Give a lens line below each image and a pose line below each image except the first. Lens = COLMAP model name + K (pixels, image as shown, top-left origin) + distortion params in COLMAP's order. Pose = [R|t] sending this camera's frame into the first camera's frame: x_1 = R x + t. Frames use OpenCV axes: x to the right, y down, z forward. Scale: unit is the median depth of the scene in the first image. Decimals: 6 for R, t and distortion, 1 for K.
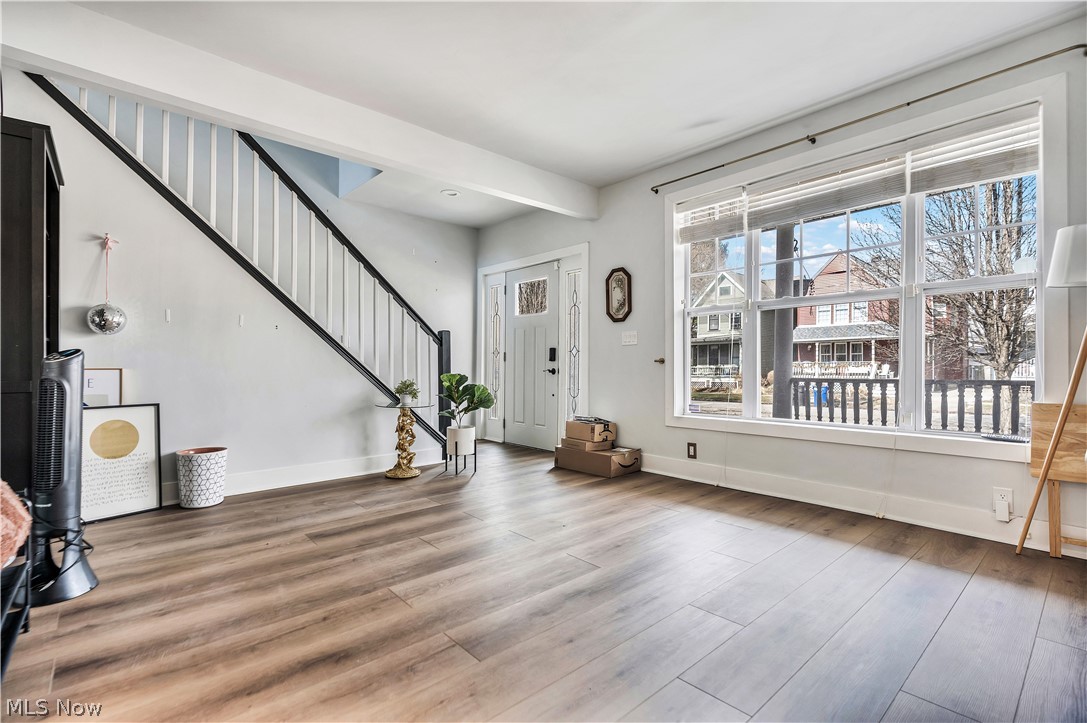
lens RADIAL K [[495.4, 0, 545.9], [0, 495.4, 363.9], [0, 0, 1]] dist [-0.006311, 0.002746]
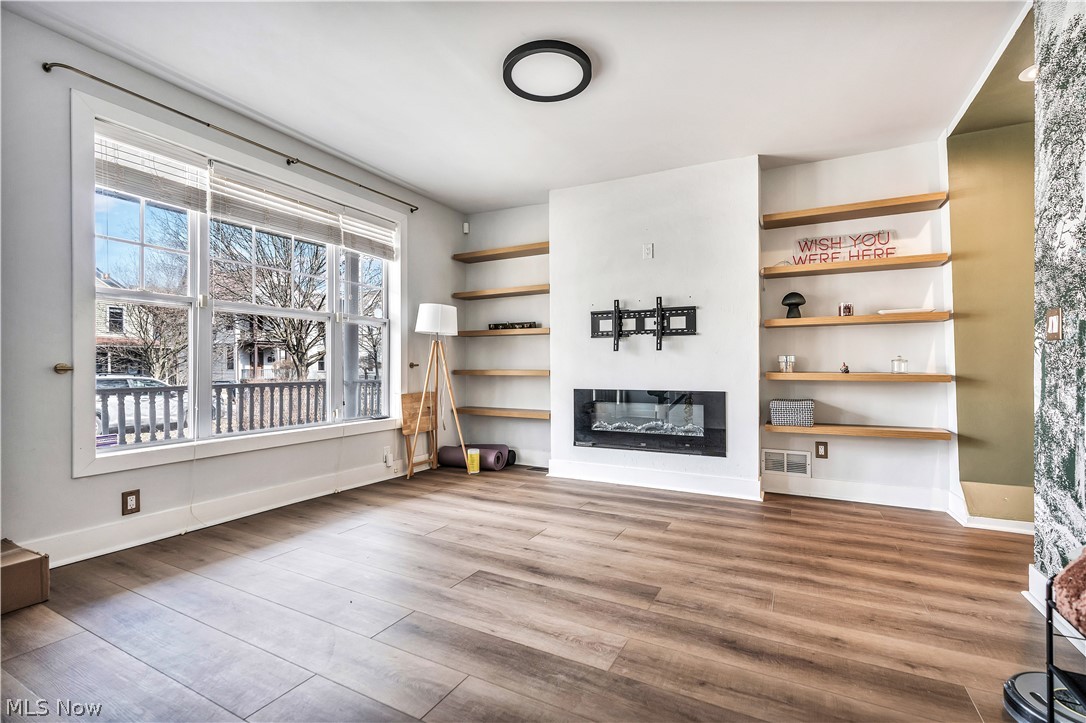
lens RADIAL K [[495.0, 0, 538.3], [0, 495.0, 356.1], [0, 0, 1]] dist [-0.006311, 0.002746]
pose [[-0.347384, 0.021684, 0.937472, -0.823759], [-0.004290, 0.999685, -0.024712, -0.013886], [-0.937713, -0.012606, -0.347181, 1.118141]]
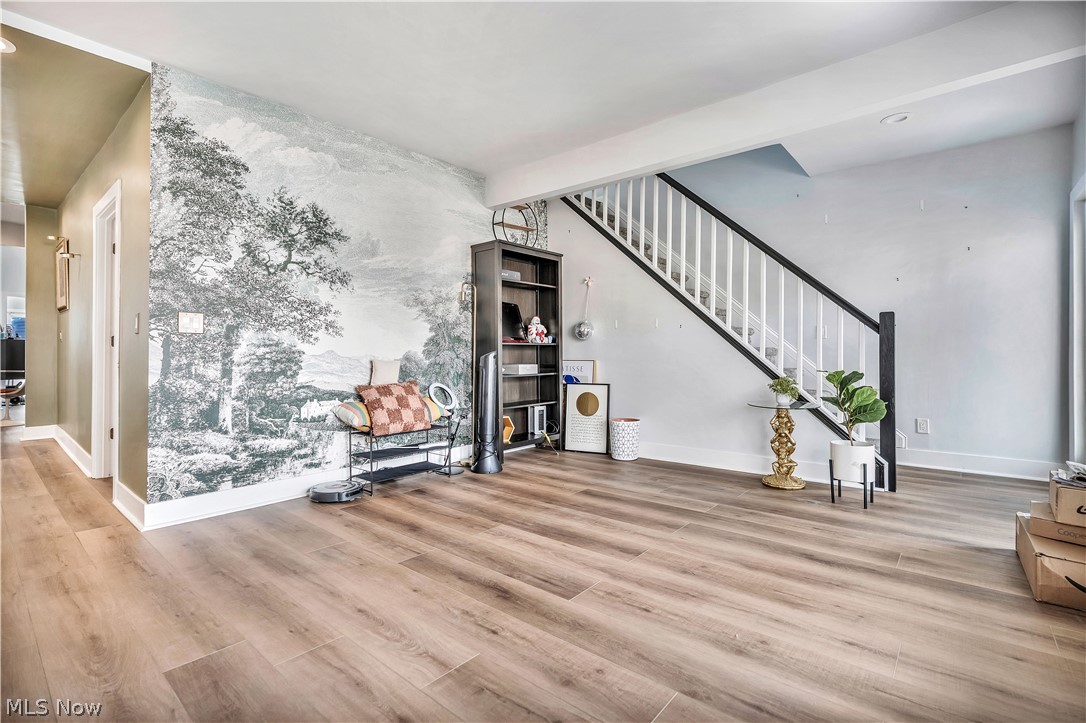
lens RADIAL K [[495.0, 0, 538.9], [0, 495.0, 352.4], [0, 0, 1]] dist [-0.006311, 0.002746]
pose [[0.136031, -0.008970, -0.990664, 0.841699], [0.003940, 0.999956, -0.008513, -0.004070], [0.990697, -0.002745, 0.136061, 0.744833]]
